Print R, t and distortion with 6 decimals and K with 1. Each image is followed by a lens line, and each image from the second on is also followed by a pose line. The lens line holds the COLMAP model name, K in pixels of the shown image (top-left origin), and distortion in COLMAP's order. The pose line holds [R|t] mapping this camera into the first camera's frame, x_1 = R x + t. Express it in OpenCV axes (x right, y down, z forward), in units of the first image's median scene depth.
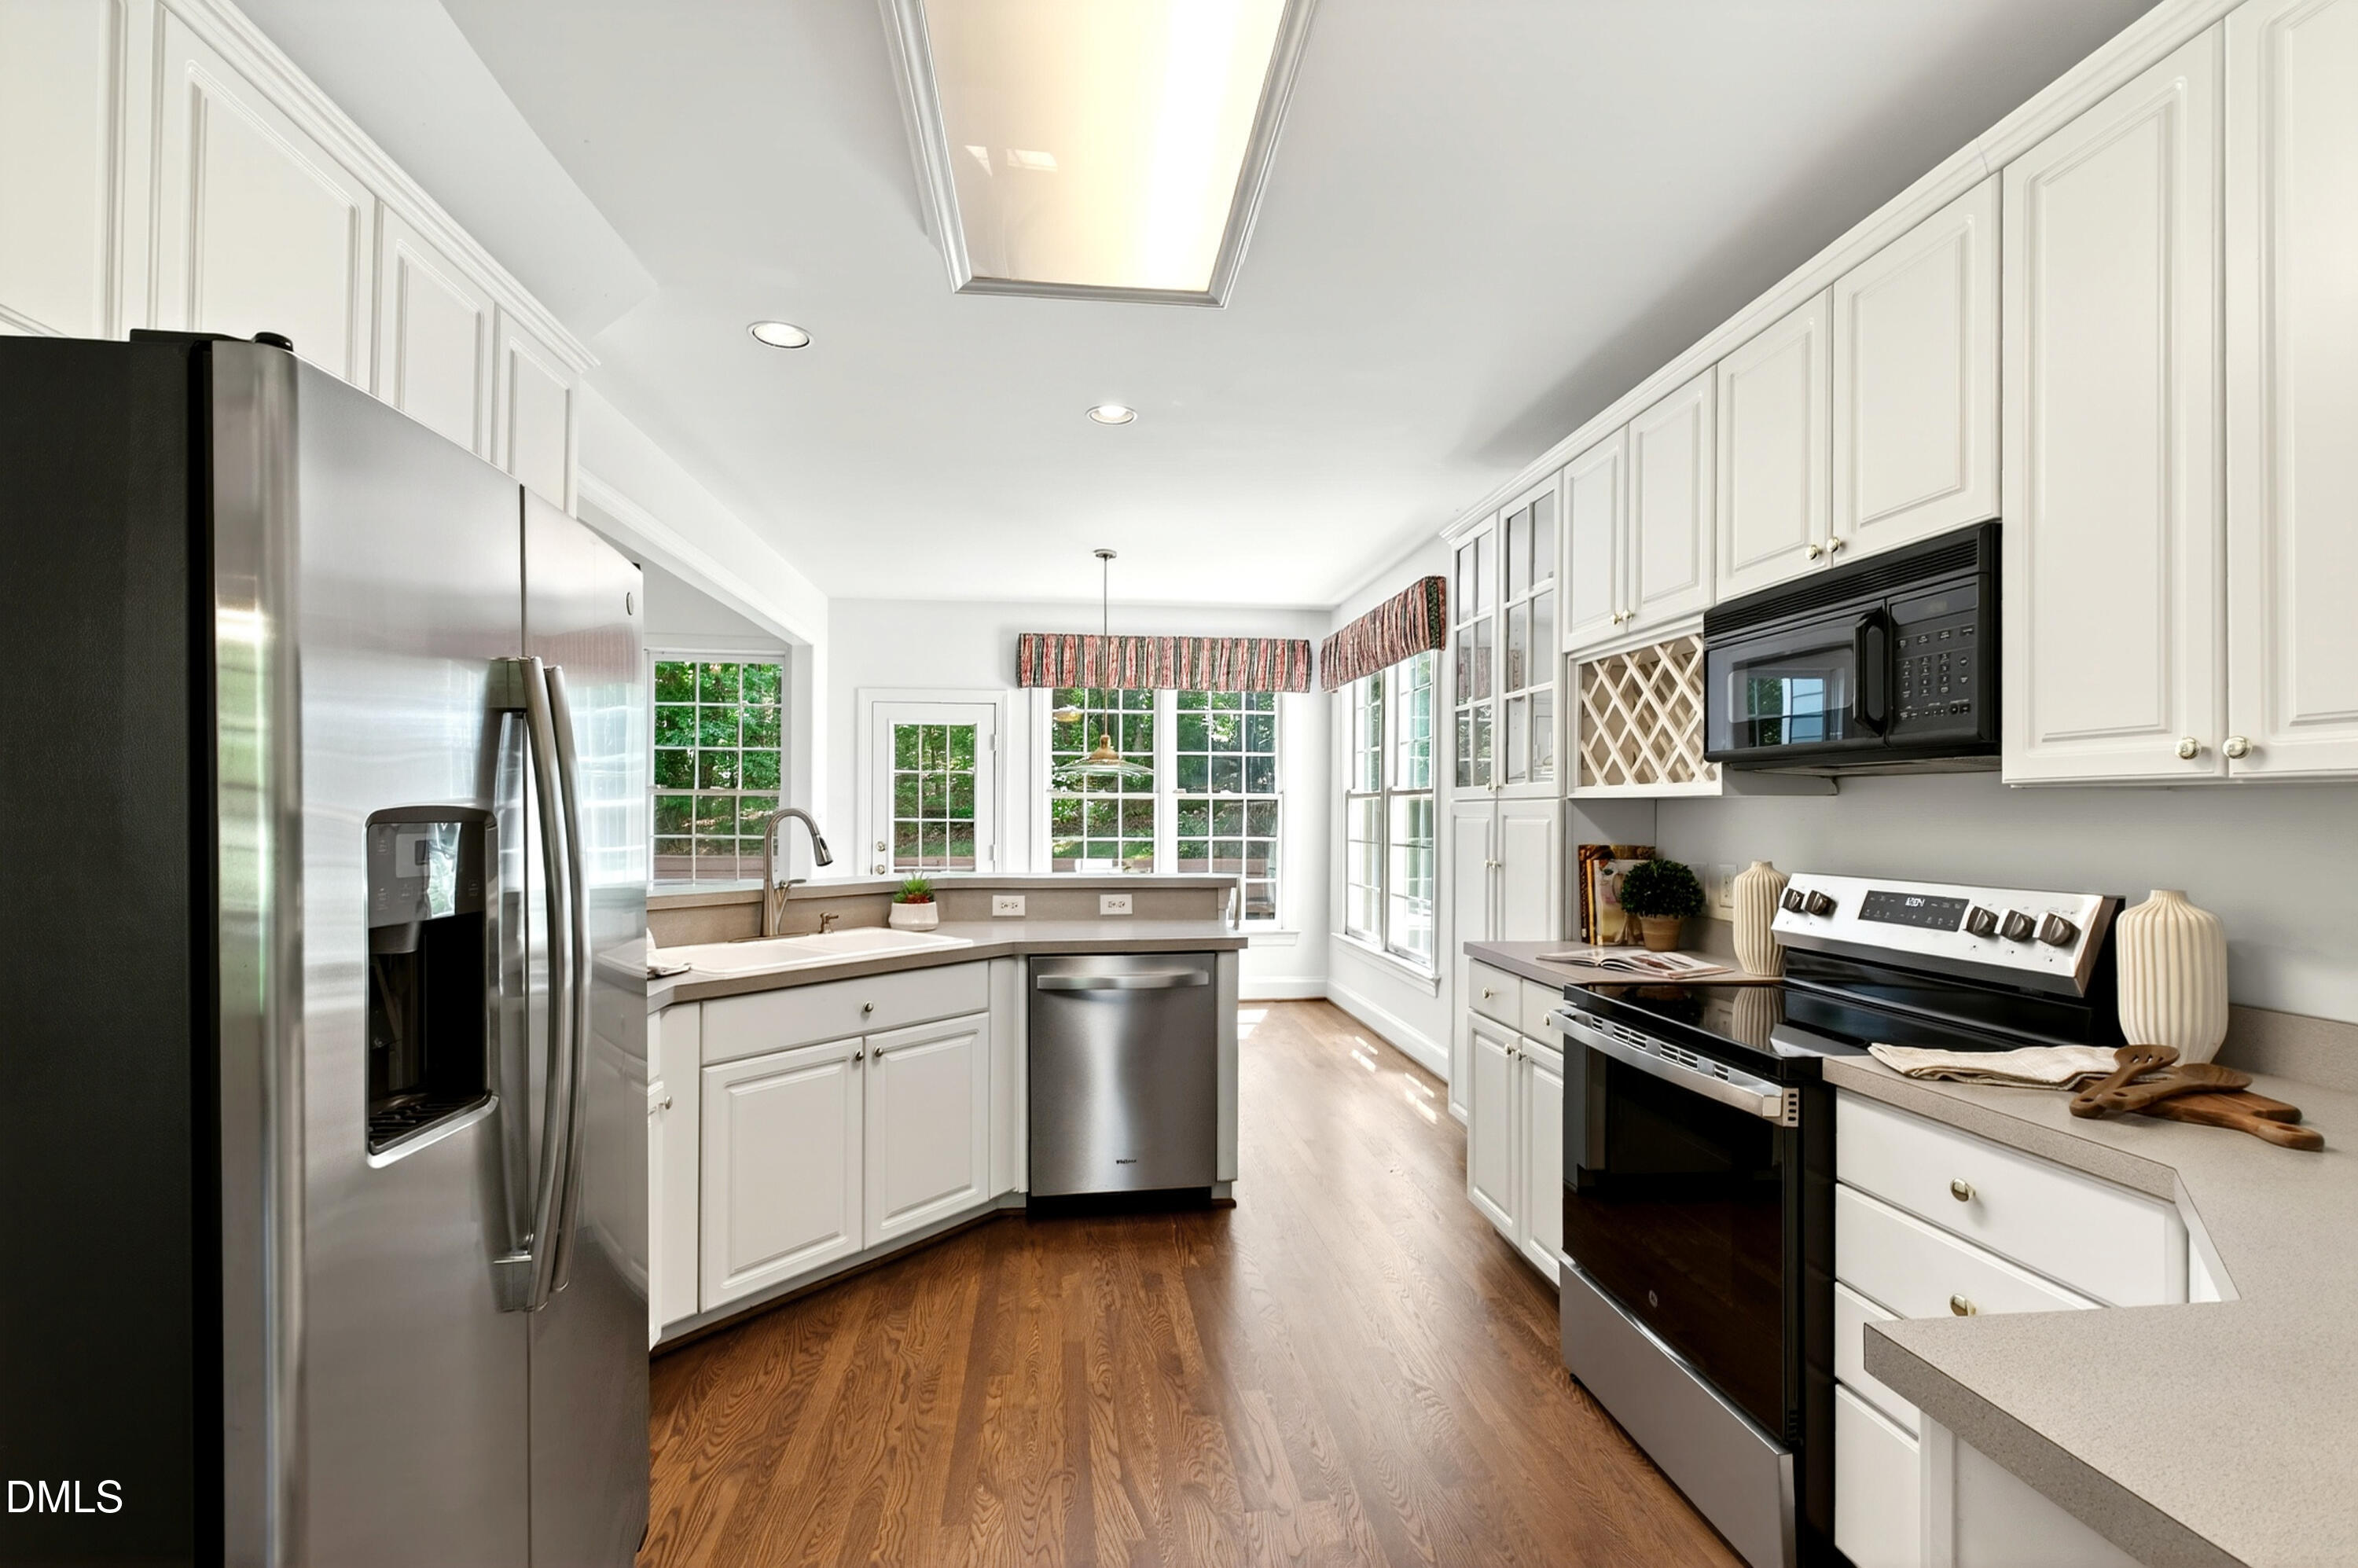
lens RADIAL K [[1051.8, 0, 1198.9], [0, 1051.8, 804.4], [0, 0, 1]] dist [0.001060, 0.000003]
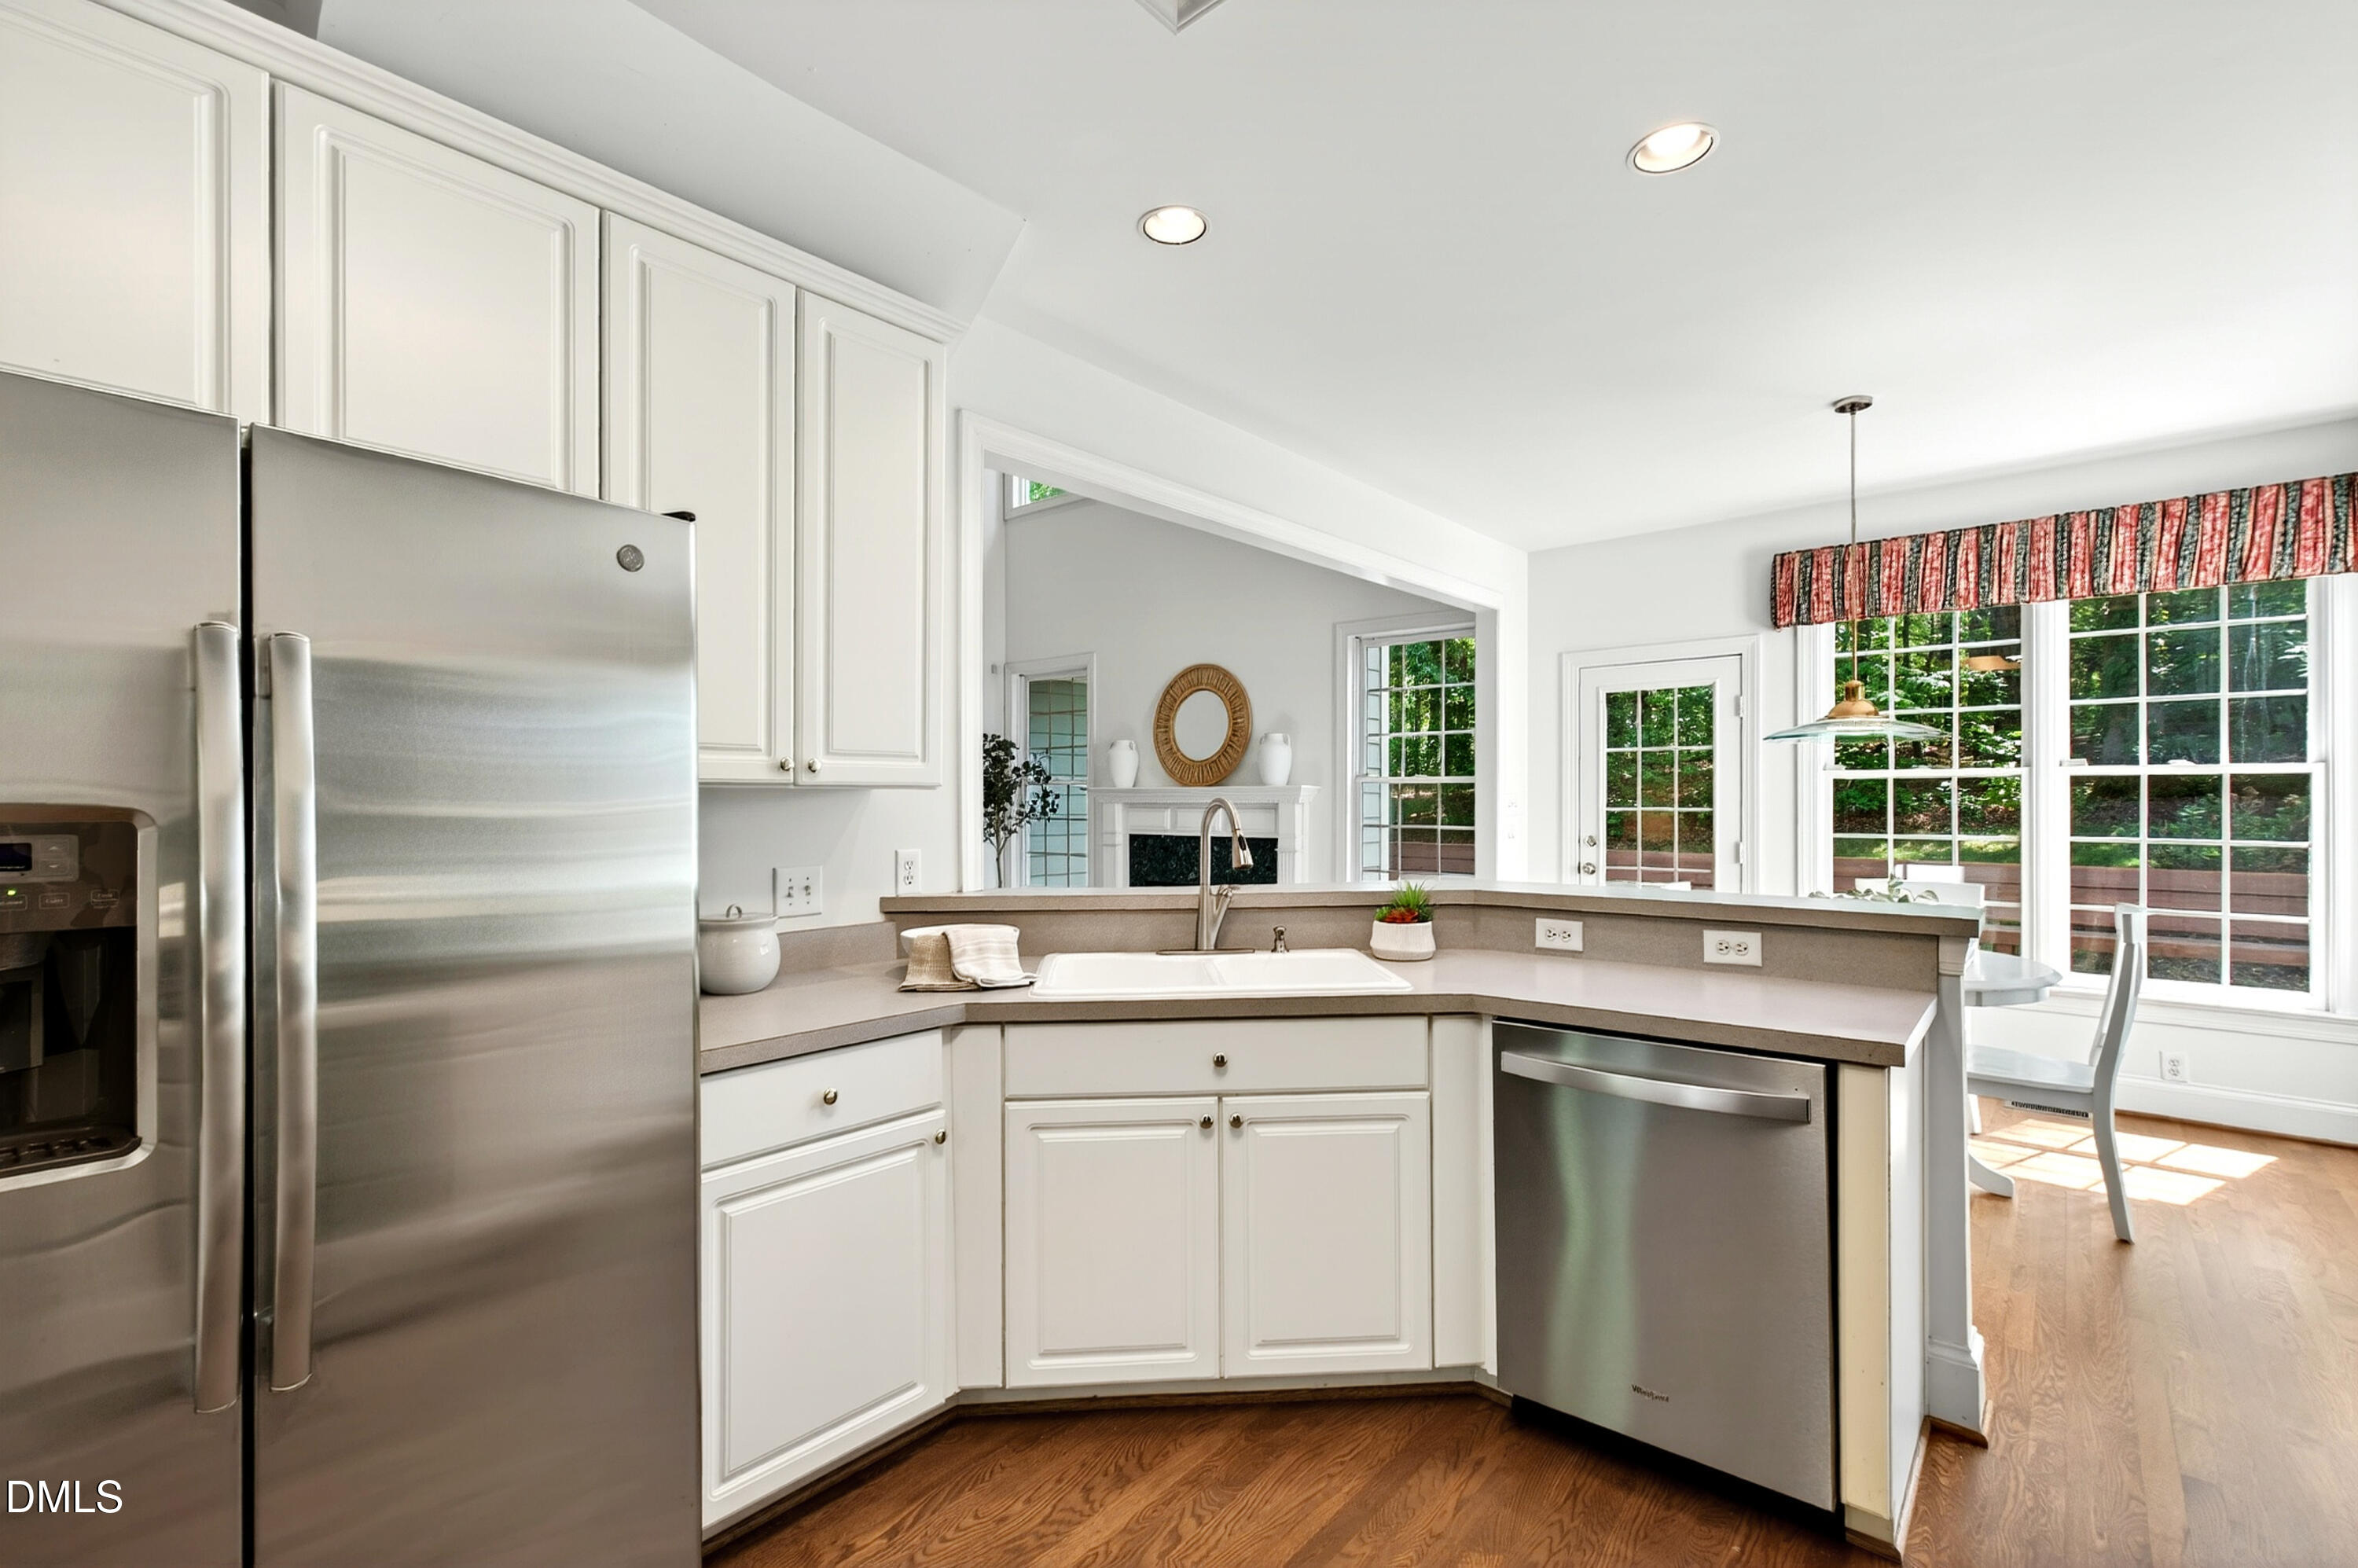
lens RADIAL K [[1046.9, 0, 1153.5], [0, 1046.9, 792.6], [0, 0, 1]] dist [0.003243, 0.000254]
pose [[0.657694, -0.011597, -0.753196, 0.172747], [0.011719, 0.999918, -0.005162, 0.002810], [0.753194, -0.005432, 0.657776, 0.360687]]
